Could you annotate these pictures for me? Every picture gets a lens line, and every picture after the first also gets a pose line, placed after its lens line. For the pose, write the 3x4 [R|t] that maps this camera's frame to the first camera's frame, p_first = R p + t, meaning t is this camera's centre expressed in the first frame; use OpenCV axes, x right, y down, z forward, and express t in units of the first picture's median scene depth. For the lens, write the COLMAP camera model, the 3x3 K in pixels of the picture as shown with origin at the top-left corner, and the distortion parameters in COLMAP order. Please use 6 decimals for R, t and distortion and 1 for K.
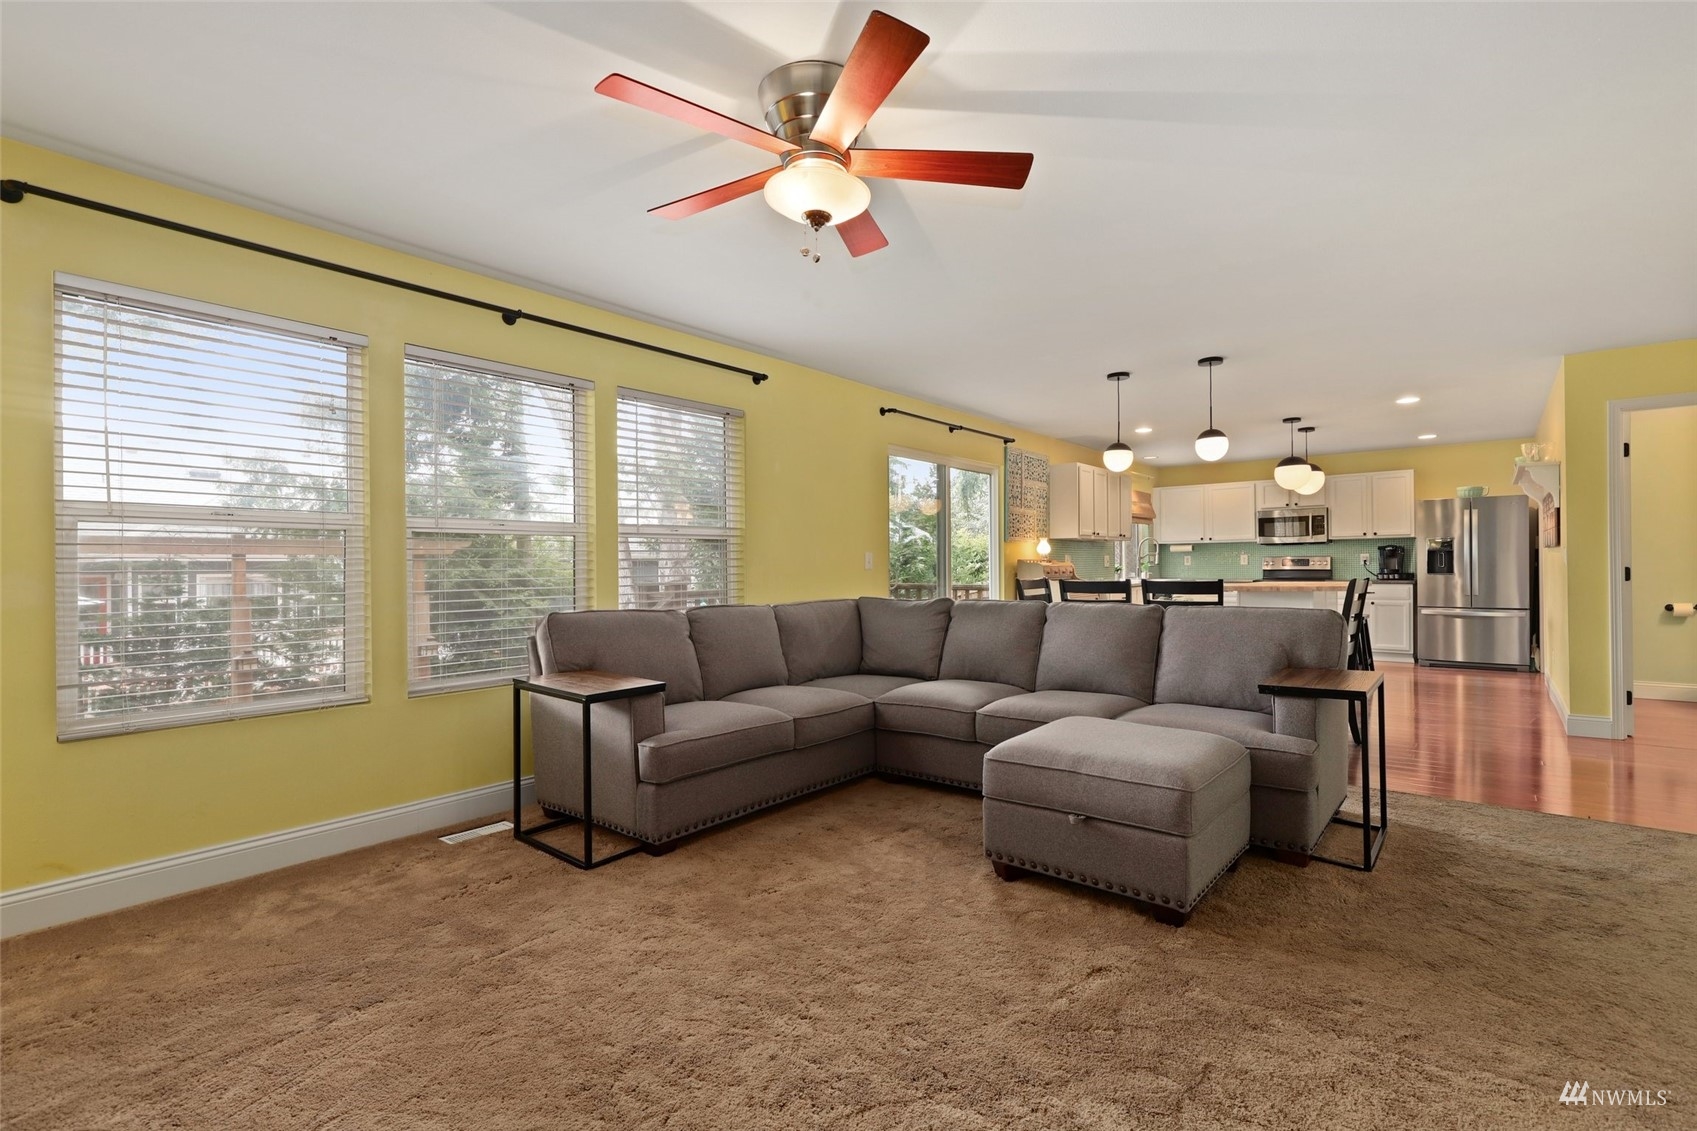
lens RADIAL K [[771.7, 0, 860.3], [0, 771.7, 569.2], [0, 0, 1]] dist [-0.006363, 0.001477]
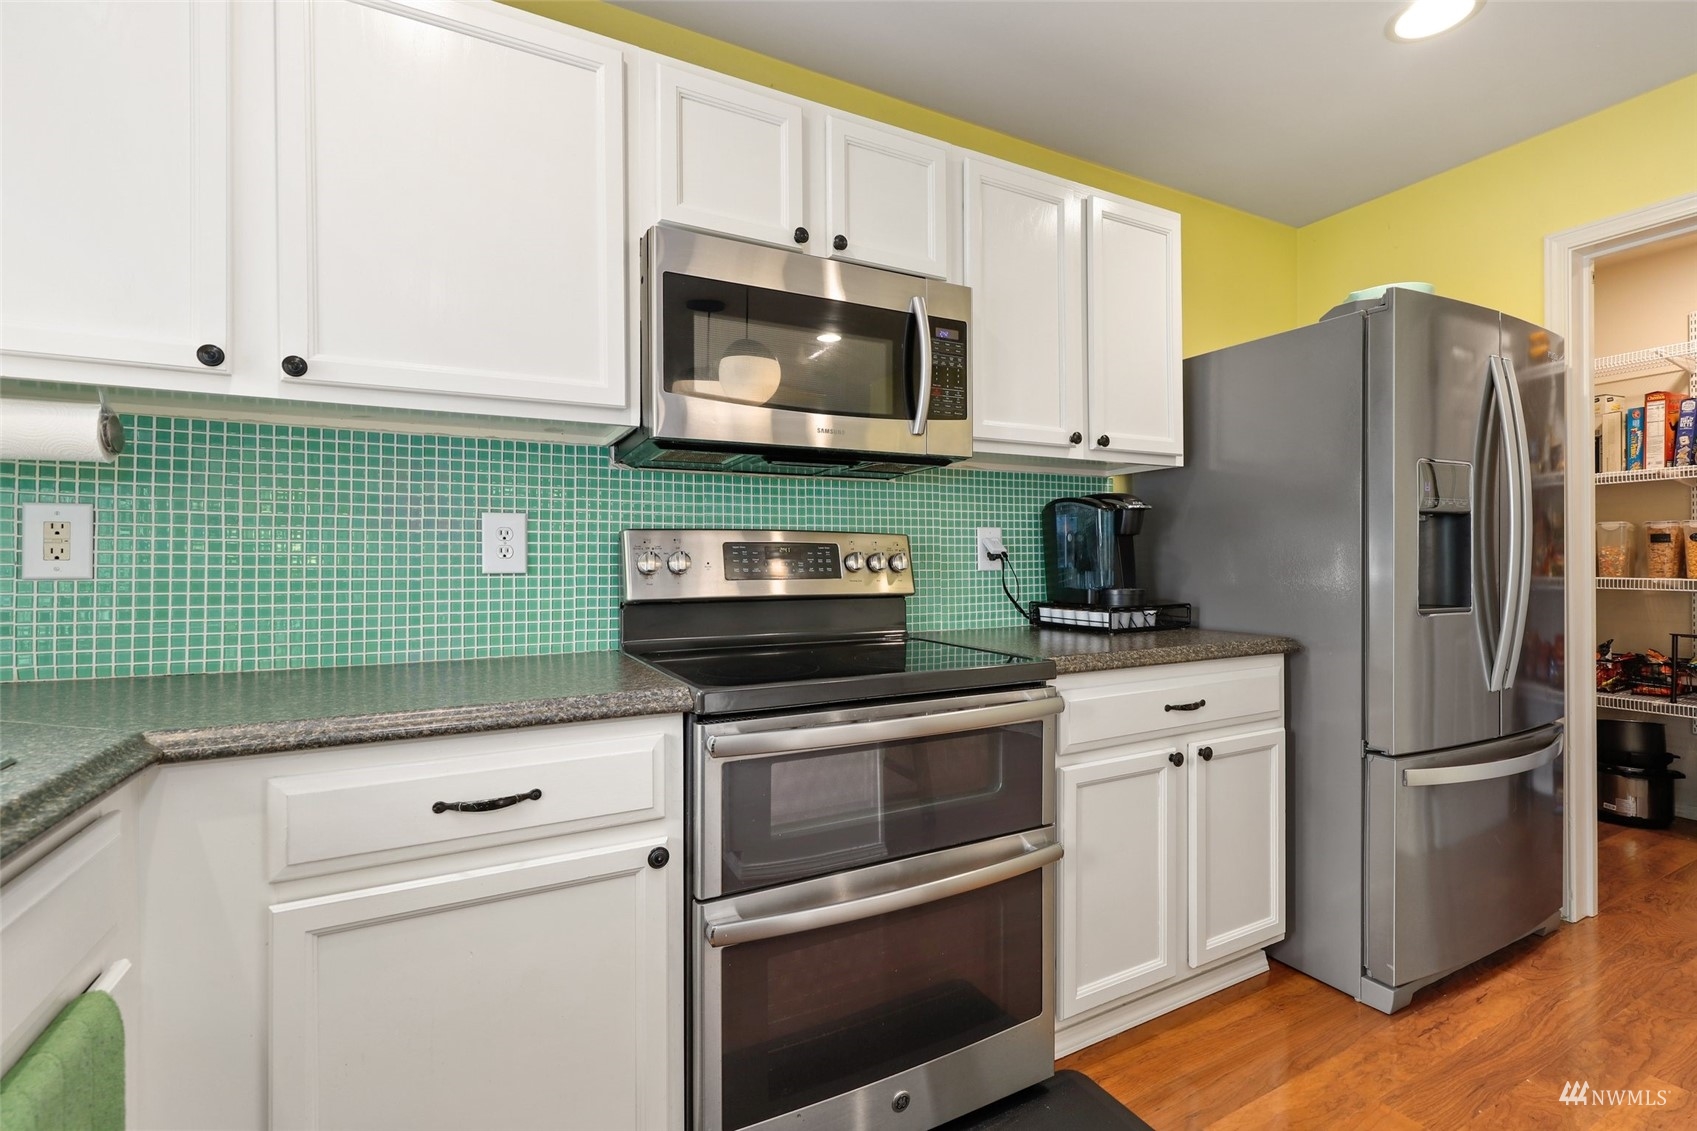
lens RADIAL K [[771.7, 0, 875.8], [0, 771.7, 557.6], [0, 0, 1]] dist [-0.006363, 0.001477]
pose [[0.389544, 0.008744, 0.920966, 0.398719], [0.002346, 0.999942, -0.010486, -0.007466], [-0.921005, 0.006245, 0.389501, 0.916051]]
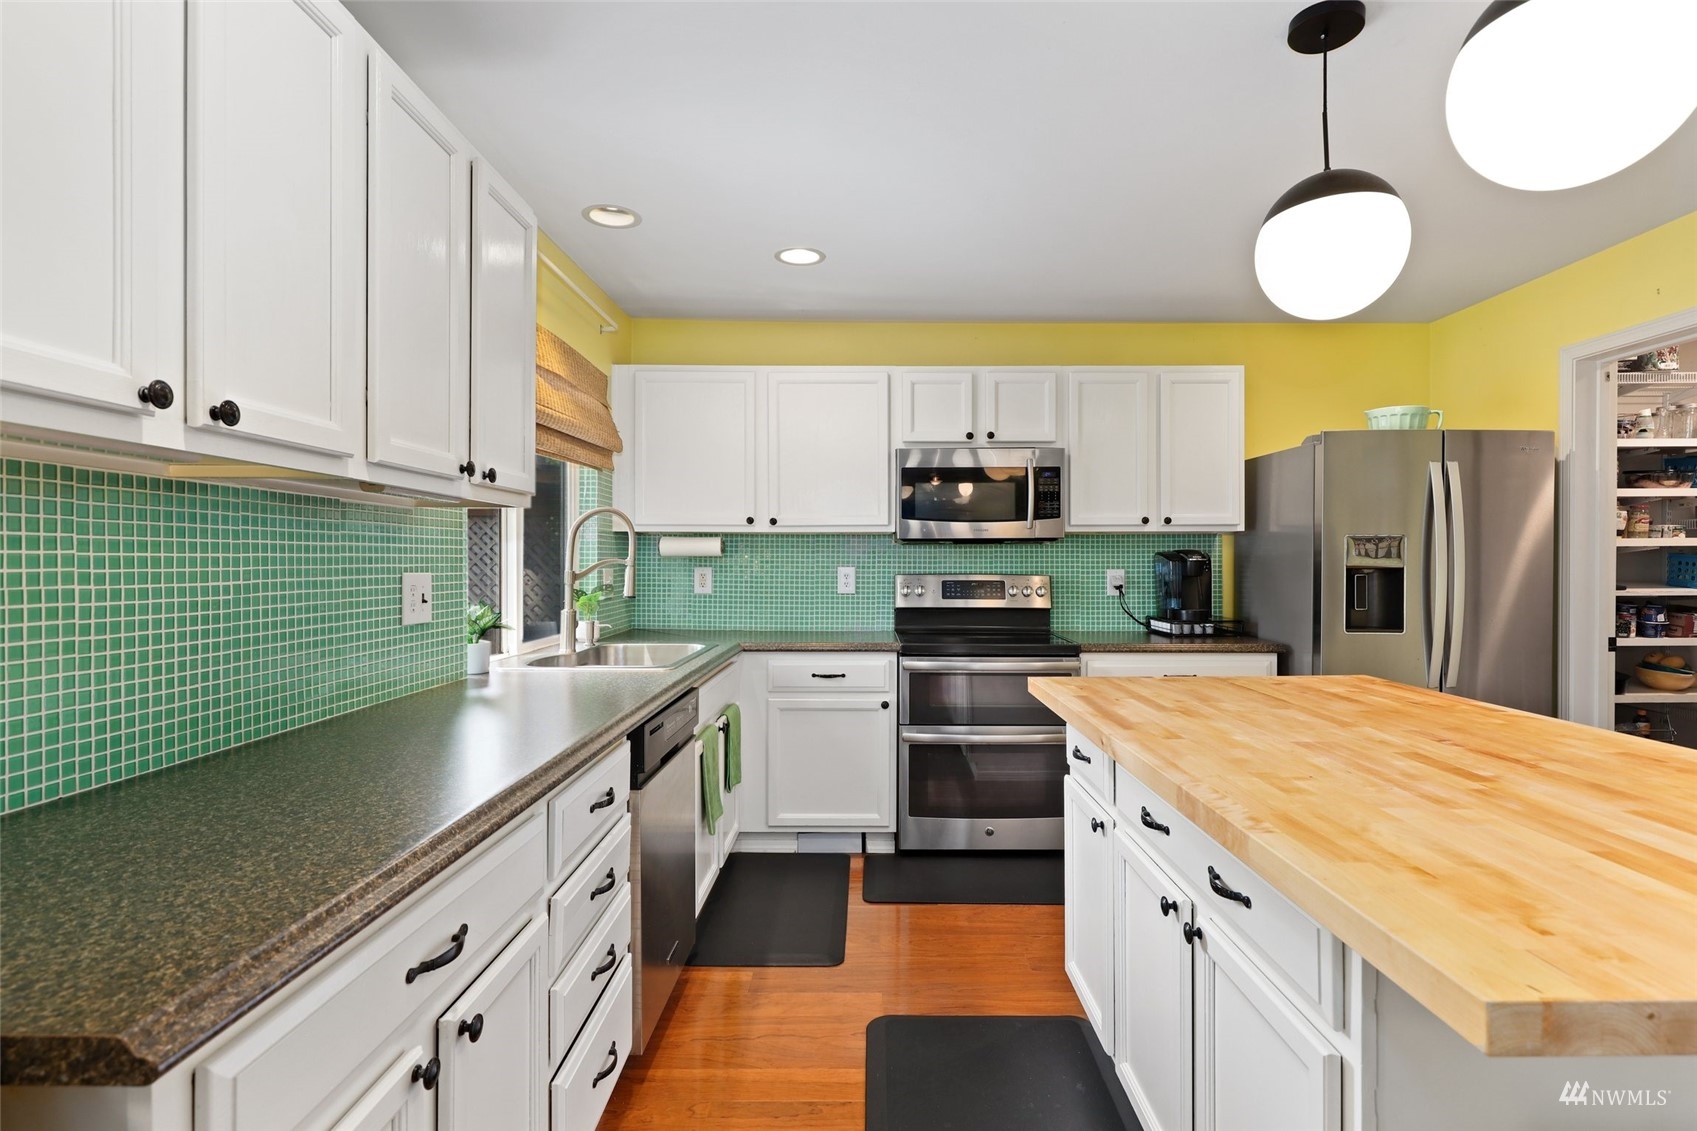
lens RADIAL K [[871.4, 0, 875.9], [0, 871.4, 553.1], [0, 0, 1]] dist [0.003742, 0.000108]
pose [[0.780919, 0.013518, 0.624486, 0.258243], [-0.007617, 0.999898, -0.012119, -0.021663], [-0.624586, 0.004707, 0.780942, 0.701040]]
